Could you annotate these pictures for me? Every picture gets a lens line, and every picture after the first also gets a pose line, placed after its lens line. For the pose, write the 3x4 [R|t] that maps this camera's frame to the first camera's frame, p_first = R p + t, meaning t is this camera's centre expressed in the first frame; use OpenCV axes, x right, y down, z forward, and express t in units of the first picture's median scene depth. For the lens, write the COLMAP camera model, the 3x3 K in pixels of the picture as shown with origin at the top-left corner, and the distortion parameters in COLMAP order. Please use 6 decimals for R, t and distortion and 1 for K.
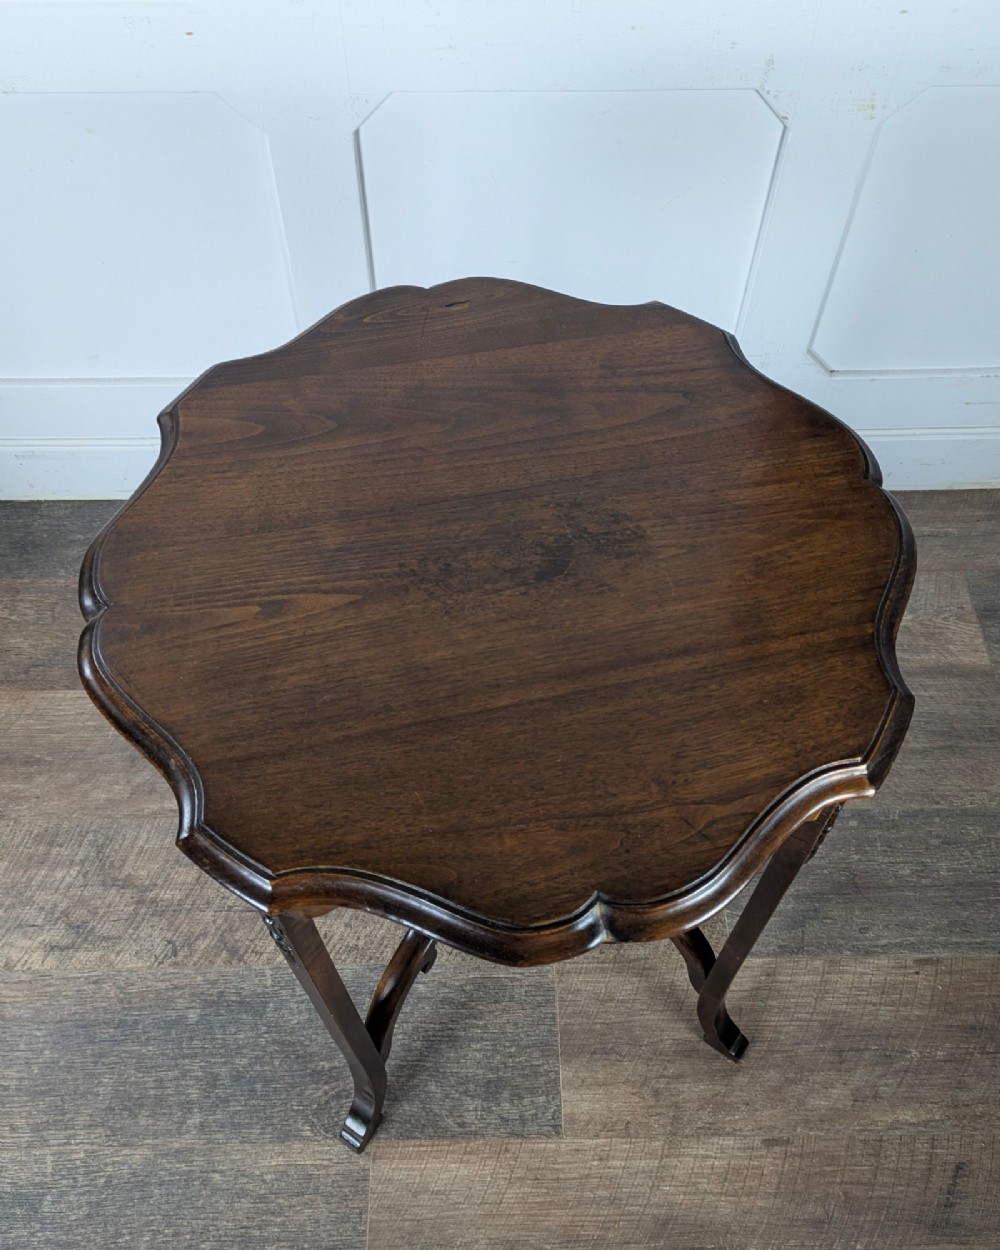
lens RADIAL K [[1074.9, 0, 501.6], [0, 1074.9, 612.6], [0, 0, 1]] dist [0.039142, -0.010293]
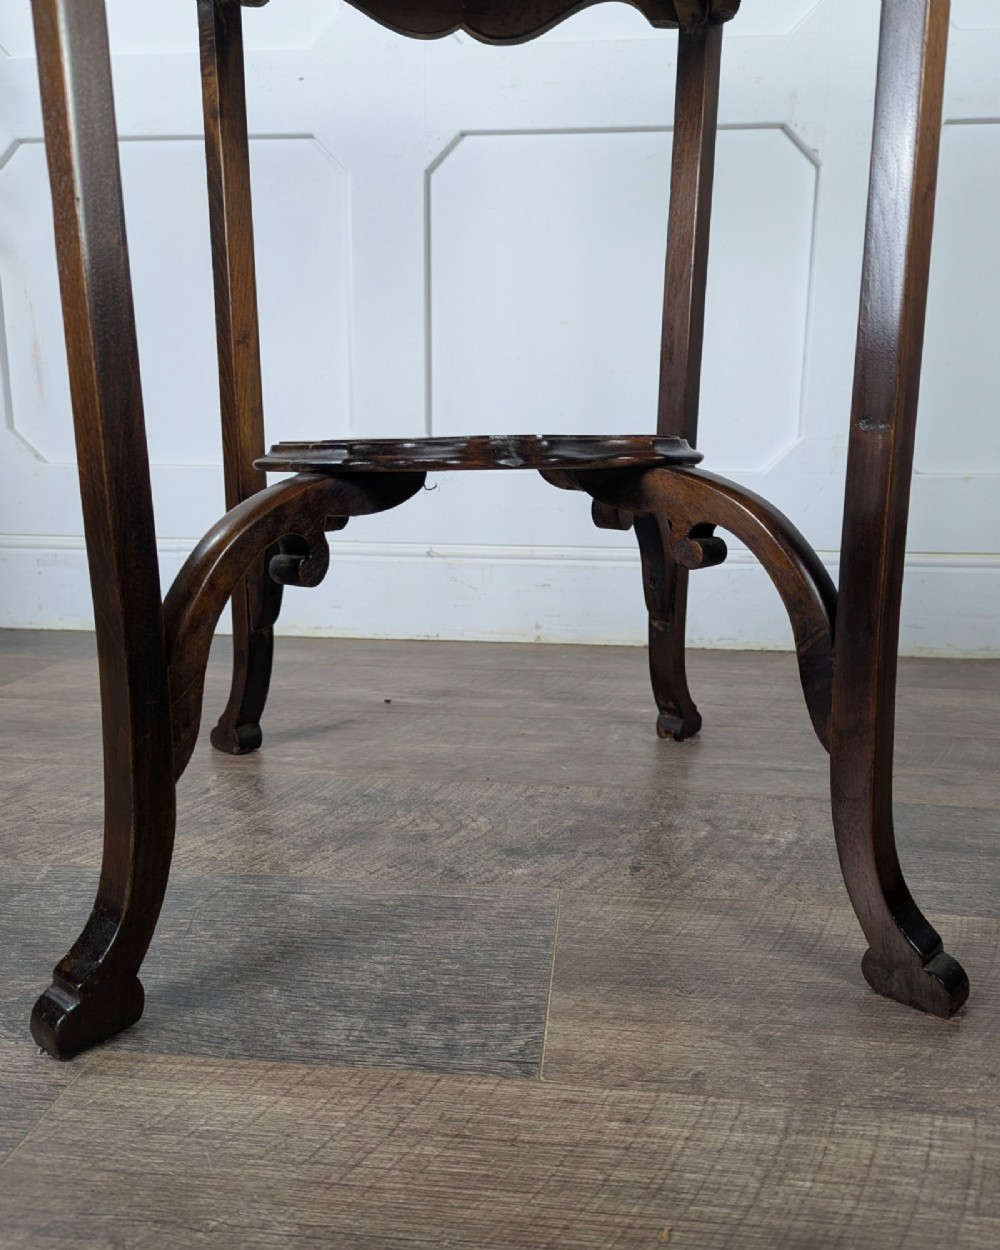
lens RADIAL K [[994.2, 0, 503.6], [0, 994.2, 620.7], [0, 0, 1]] dist [0.048626, -0.053950]
pose [[0.992494, 0.025647, -0.119571, 0.081625], [-0.101916, 0.713858, -0.692835, 0.604857], [0.067588, 0.699821, 0.711113, 0.583956]]
